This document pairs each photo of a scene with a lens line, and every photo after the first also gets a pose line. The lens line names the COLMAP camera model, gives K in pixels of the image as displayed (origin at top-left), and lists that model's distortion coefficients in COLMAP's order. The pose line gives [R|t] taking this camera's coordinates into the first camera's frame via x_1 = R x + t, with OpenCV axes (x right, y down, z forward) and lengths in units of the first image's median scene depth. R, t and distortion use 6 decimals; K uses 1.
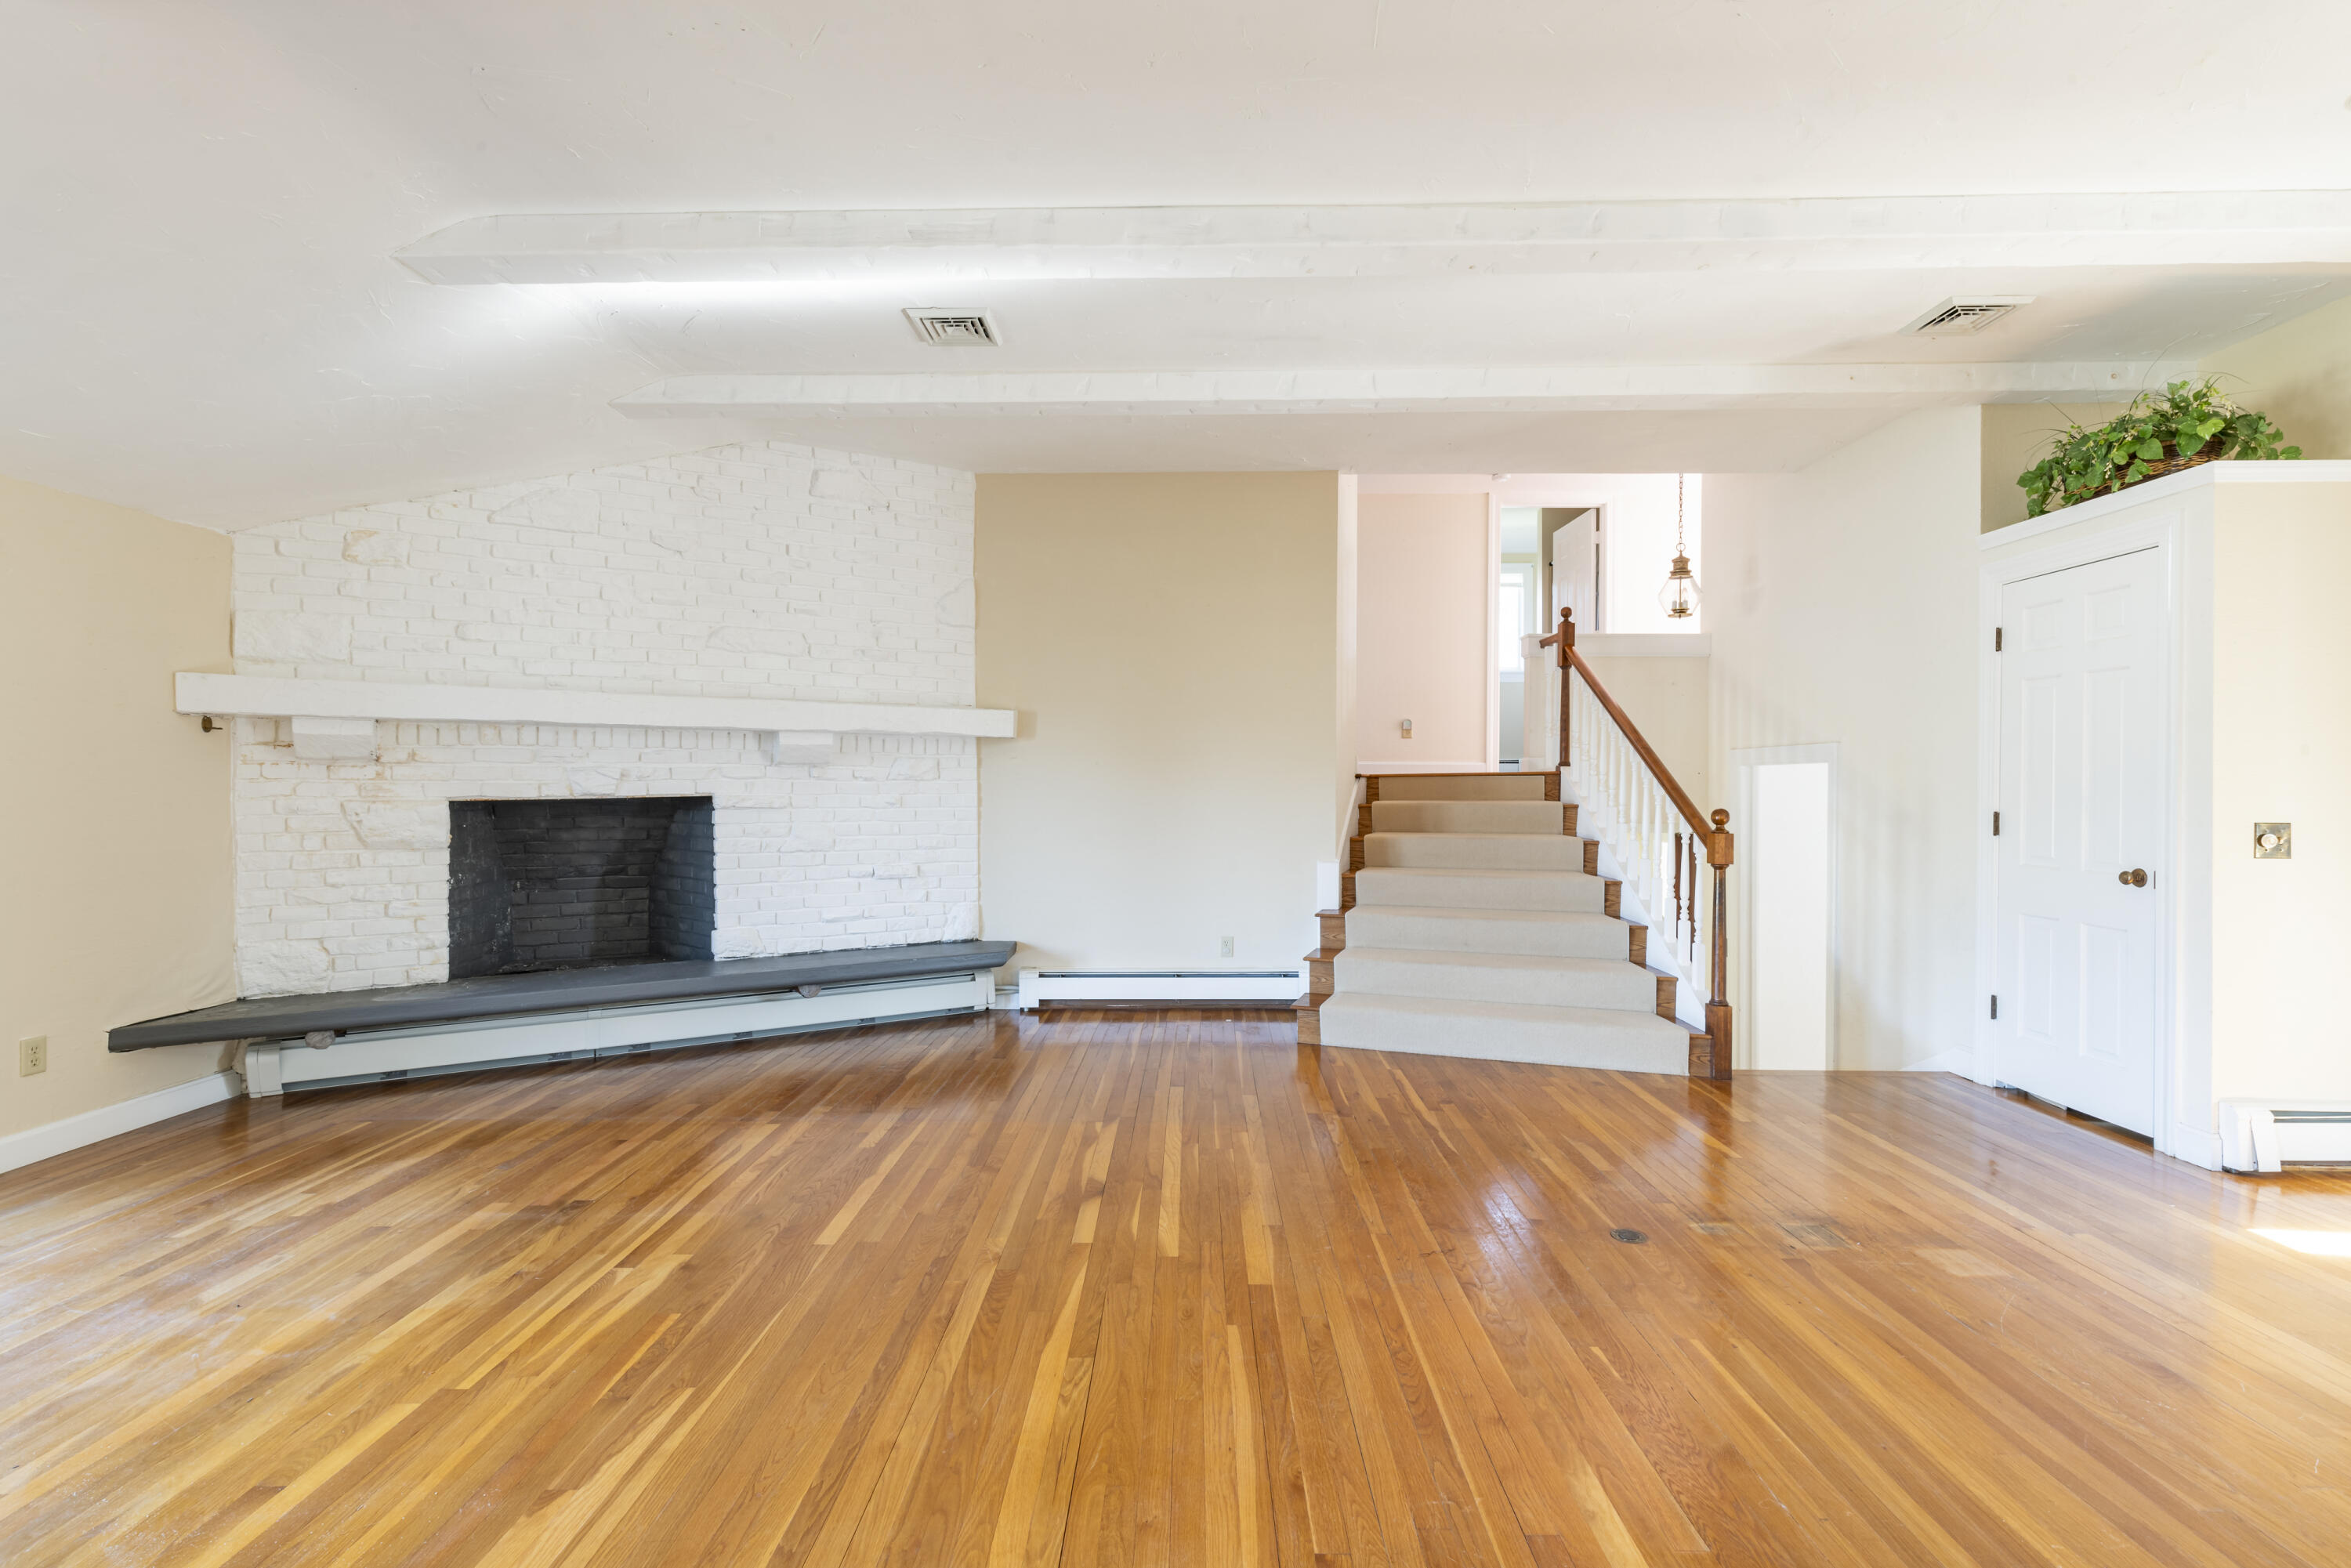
lens RADIAL K [[1078.8, 0, 1163.2], [0, 1078.8, 791.7], [0, 0, 1]] dist [0.011335, -0.002944]
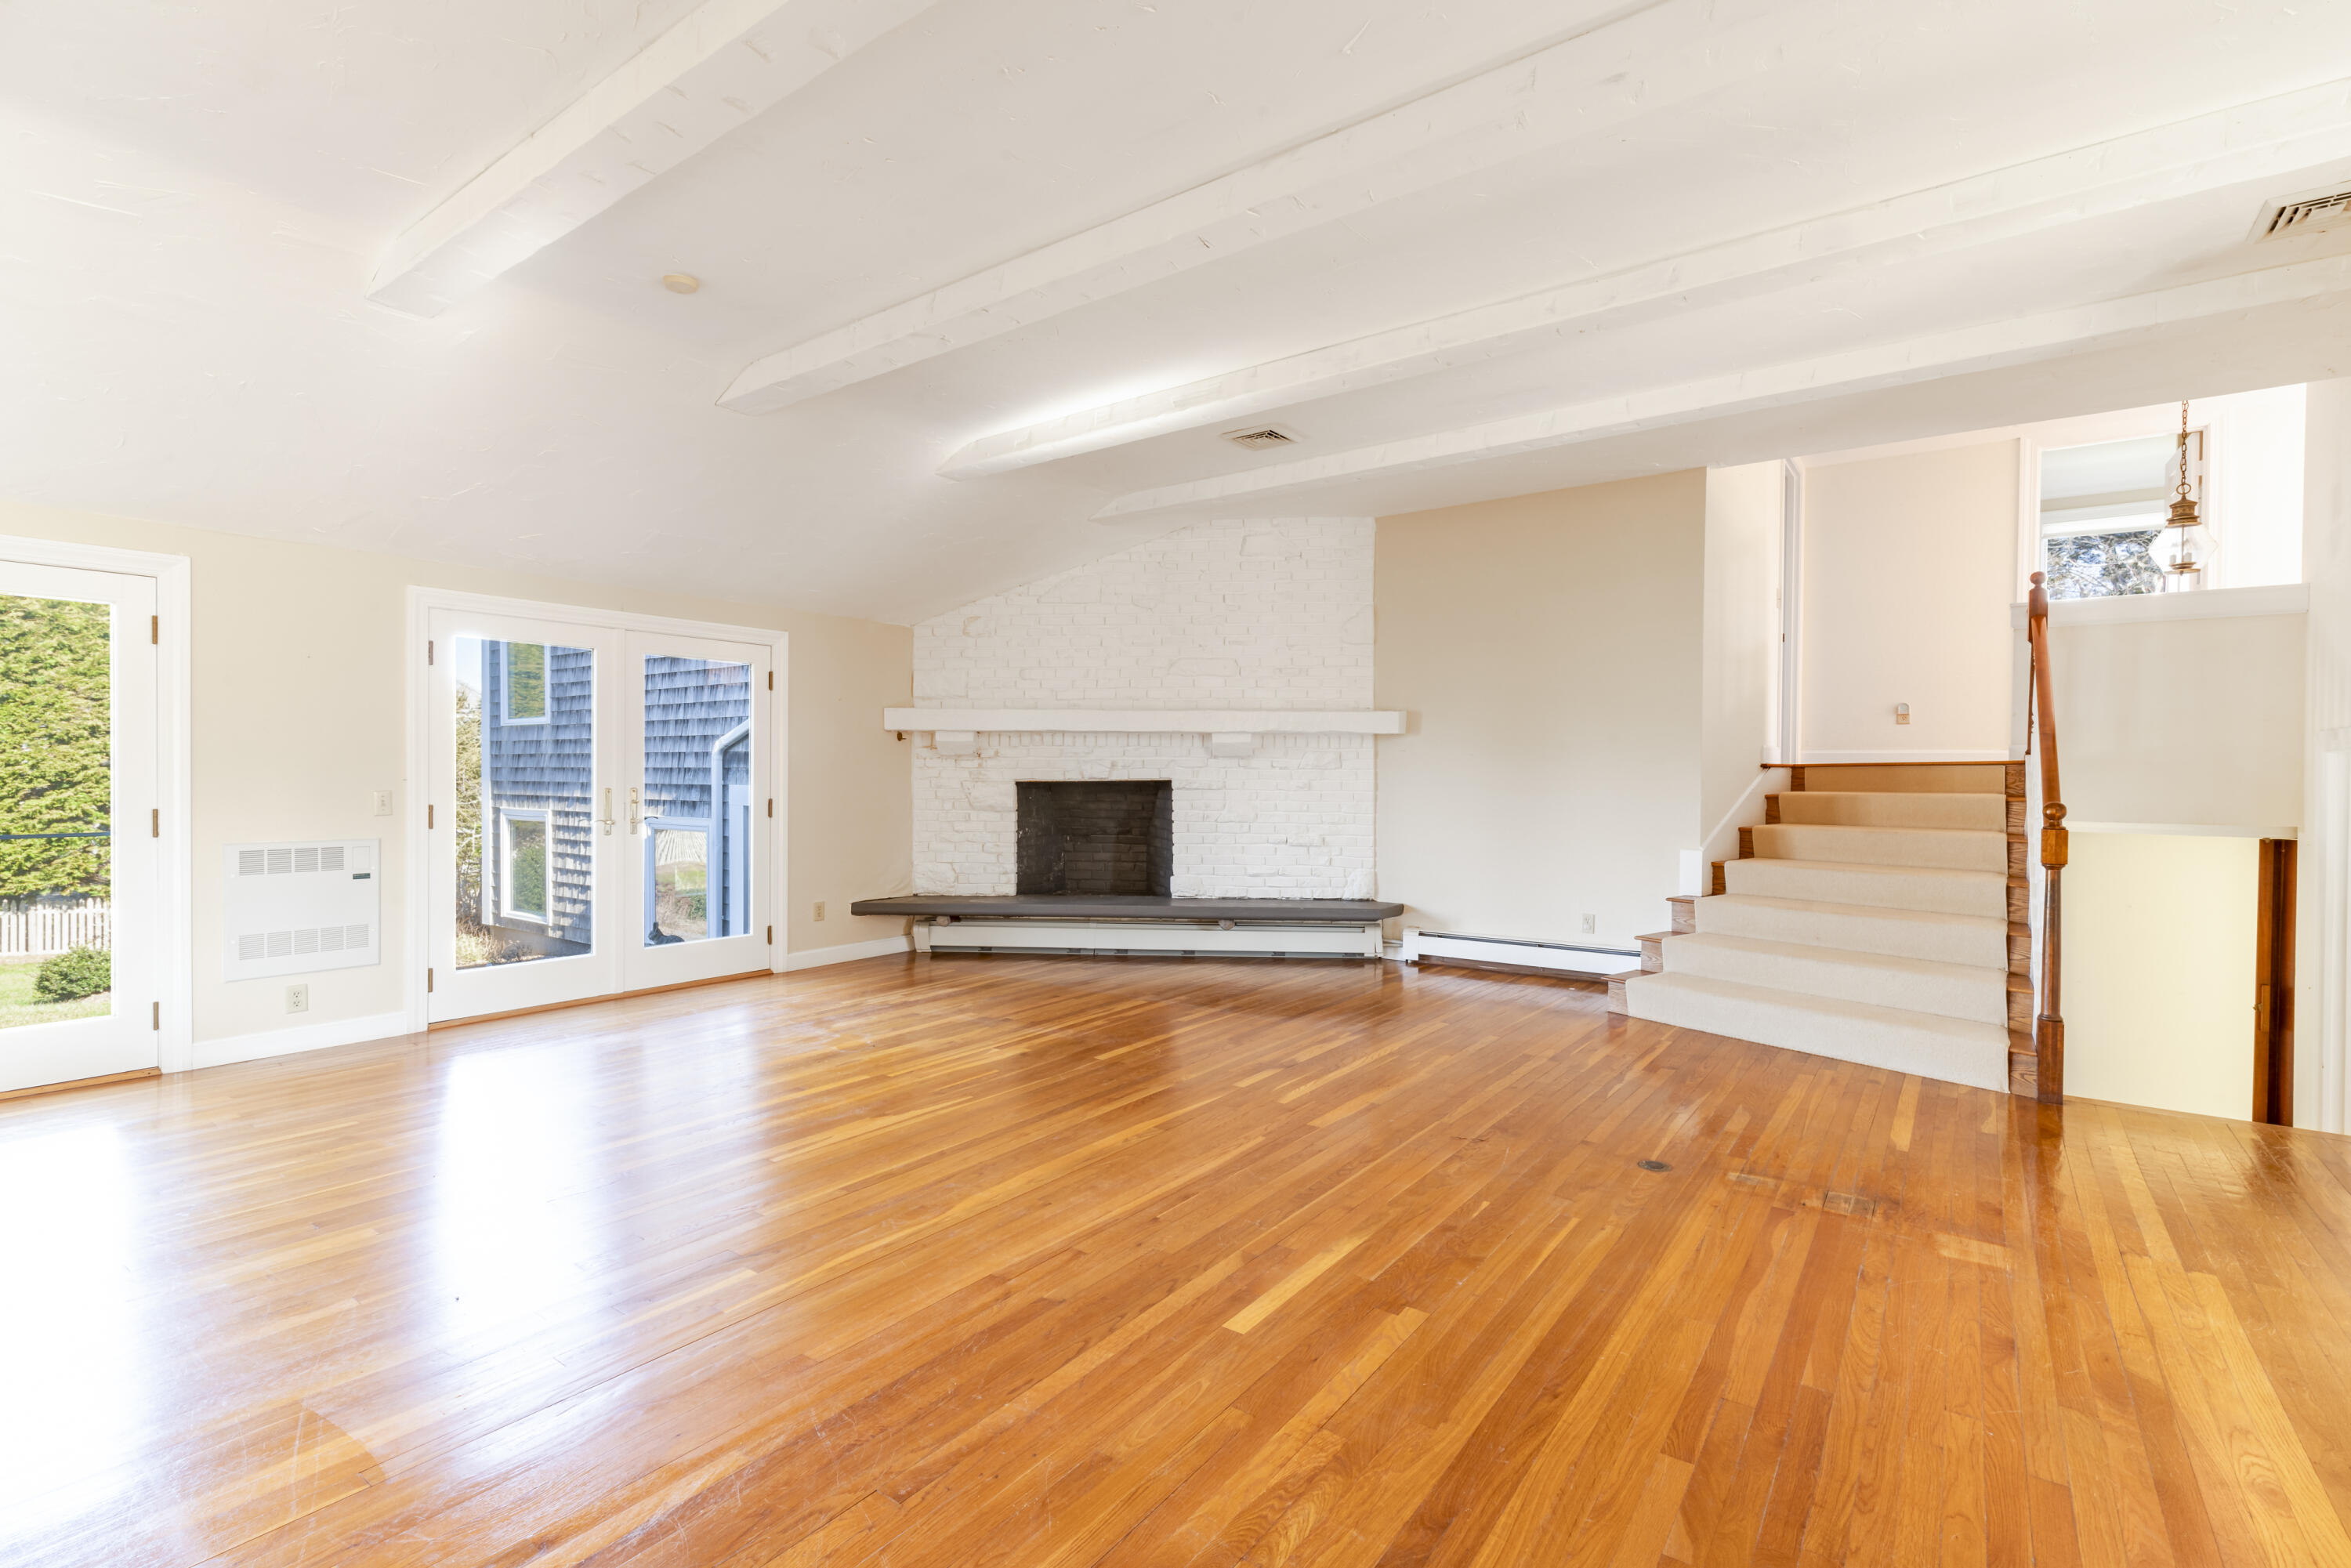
lens RADIAL K [[1078.8, 0, 1159.7], [0, 1078.8, 775.1], [0, 0, 1]] dist [0.011335, -0.002944]
pose [[0.814835, 0.006121, -0.579661, 0.388153], [-0.008484, 0.999963, -0.001368, -0.000251], [0.579631, 0.006033, 0.814857, -0.144722]]
